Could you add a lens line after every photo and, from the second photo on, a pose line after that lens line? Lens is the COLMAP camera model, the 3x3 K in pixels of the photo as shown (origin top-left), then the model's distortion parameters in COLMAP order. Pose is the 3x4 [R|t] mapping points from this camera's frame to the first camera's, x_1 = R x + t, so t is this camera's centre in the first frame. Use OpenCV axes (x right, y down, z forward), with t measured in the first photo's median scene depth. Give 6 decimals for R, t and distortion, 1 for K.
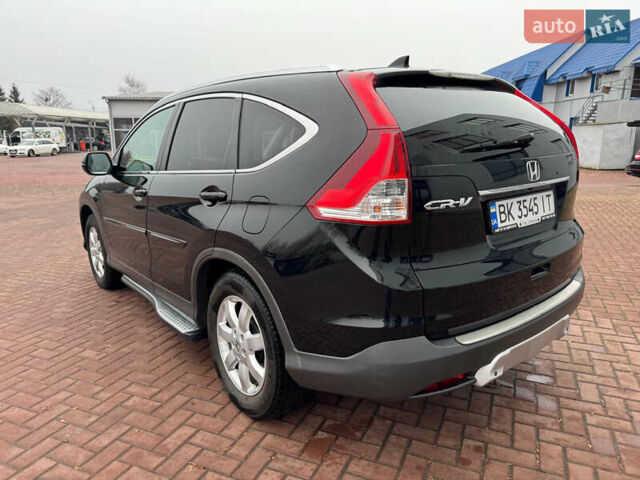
lens RADIAL K [[458.0, 0, 321.2], [0, 458.0, 215.3], [0, 0, 1]] dist [-0.002993, -0.002362]
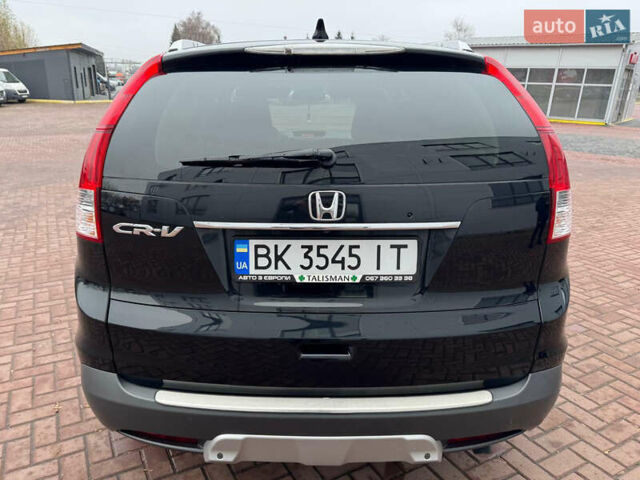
lens RADIAL K [[489.8, 0, 320.0], [0, 489.8, 240.0], [0, 0, 1]] dist [0.009739, -0.008844]
pose [[0.788916, 0.210920, -0.577169, 0.882555], [-0.133056, 0.975599, 0.174651, -0.172155], [0.599923, -0.060989, 0.797730, 0.428800]]
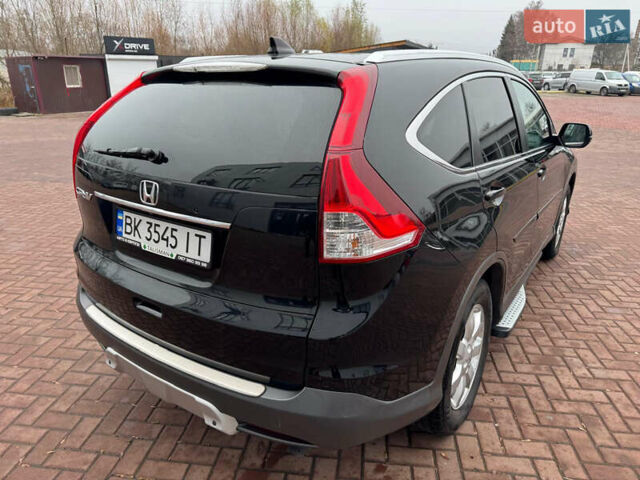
lens RADIAL K [[489.8, 0, 320.0], [0, 489.8, 240.0], [0, 0, 1]] dist [0.009739, -0.008844]
pose [[0.286614, 0.329585, -0.899570, 1.410101], [-0.188030, 0.940053, 0.284509, -0.334615], [0.939413, 0.087602, 0.331404, 1.010920]]
